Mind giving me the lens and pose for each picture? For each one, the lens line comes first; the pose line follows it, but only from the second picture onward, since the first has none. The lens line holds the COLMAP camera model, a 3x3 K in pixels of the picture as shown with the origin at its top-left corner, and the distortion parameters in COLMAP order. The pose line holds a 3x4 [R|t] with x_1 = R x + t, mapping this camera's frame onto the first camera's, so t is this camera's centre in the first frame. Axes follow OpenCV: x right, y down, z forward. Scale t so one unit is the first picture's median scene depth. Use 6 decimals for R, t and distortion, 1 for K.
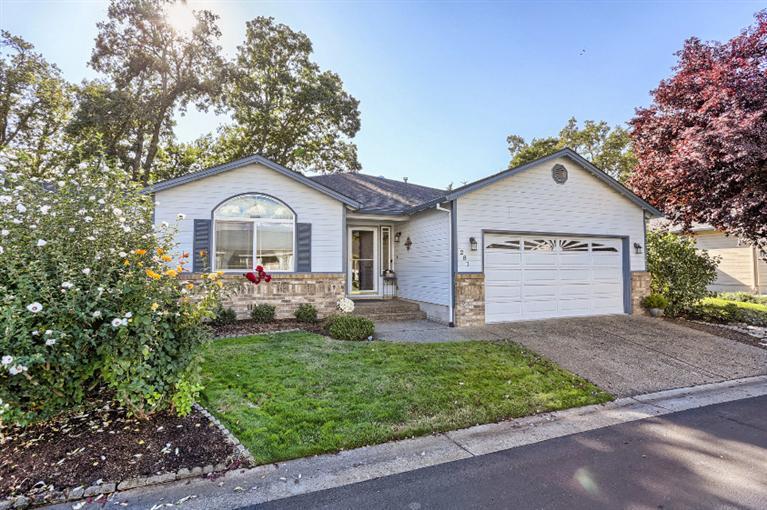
lens RADIAL K [[377.8, 0, 383.4], [0, 377.8, 254.6], [0, 0, 1]] dist [-0.025037, 0.007350]
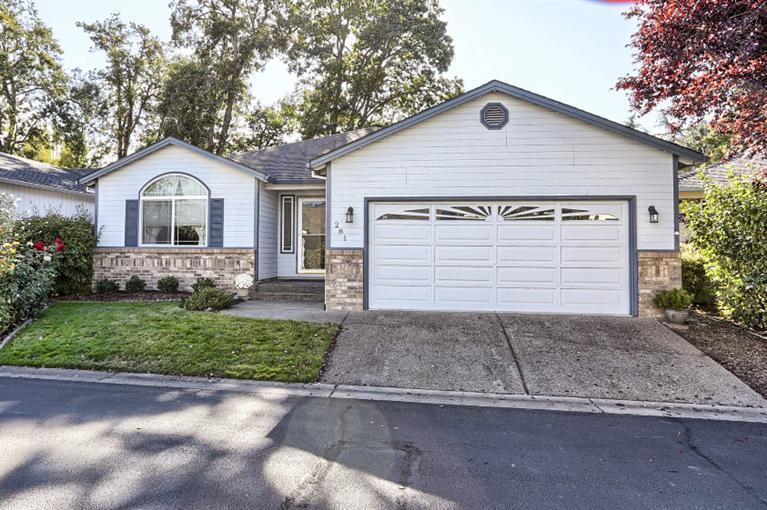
lens RADIAL K [[552.2, 0, 383.6], [0, 552.2, 255.5], [0, 0, 1]] dist [-0.051384, -0.002032]
pose [[0.871287, 0.012715, -0.490610, 0.871949], [0.011680, 0.998844, 0.046630, 0.005399], [0.490635, -0.046358, 0.870131, -0.056245]]
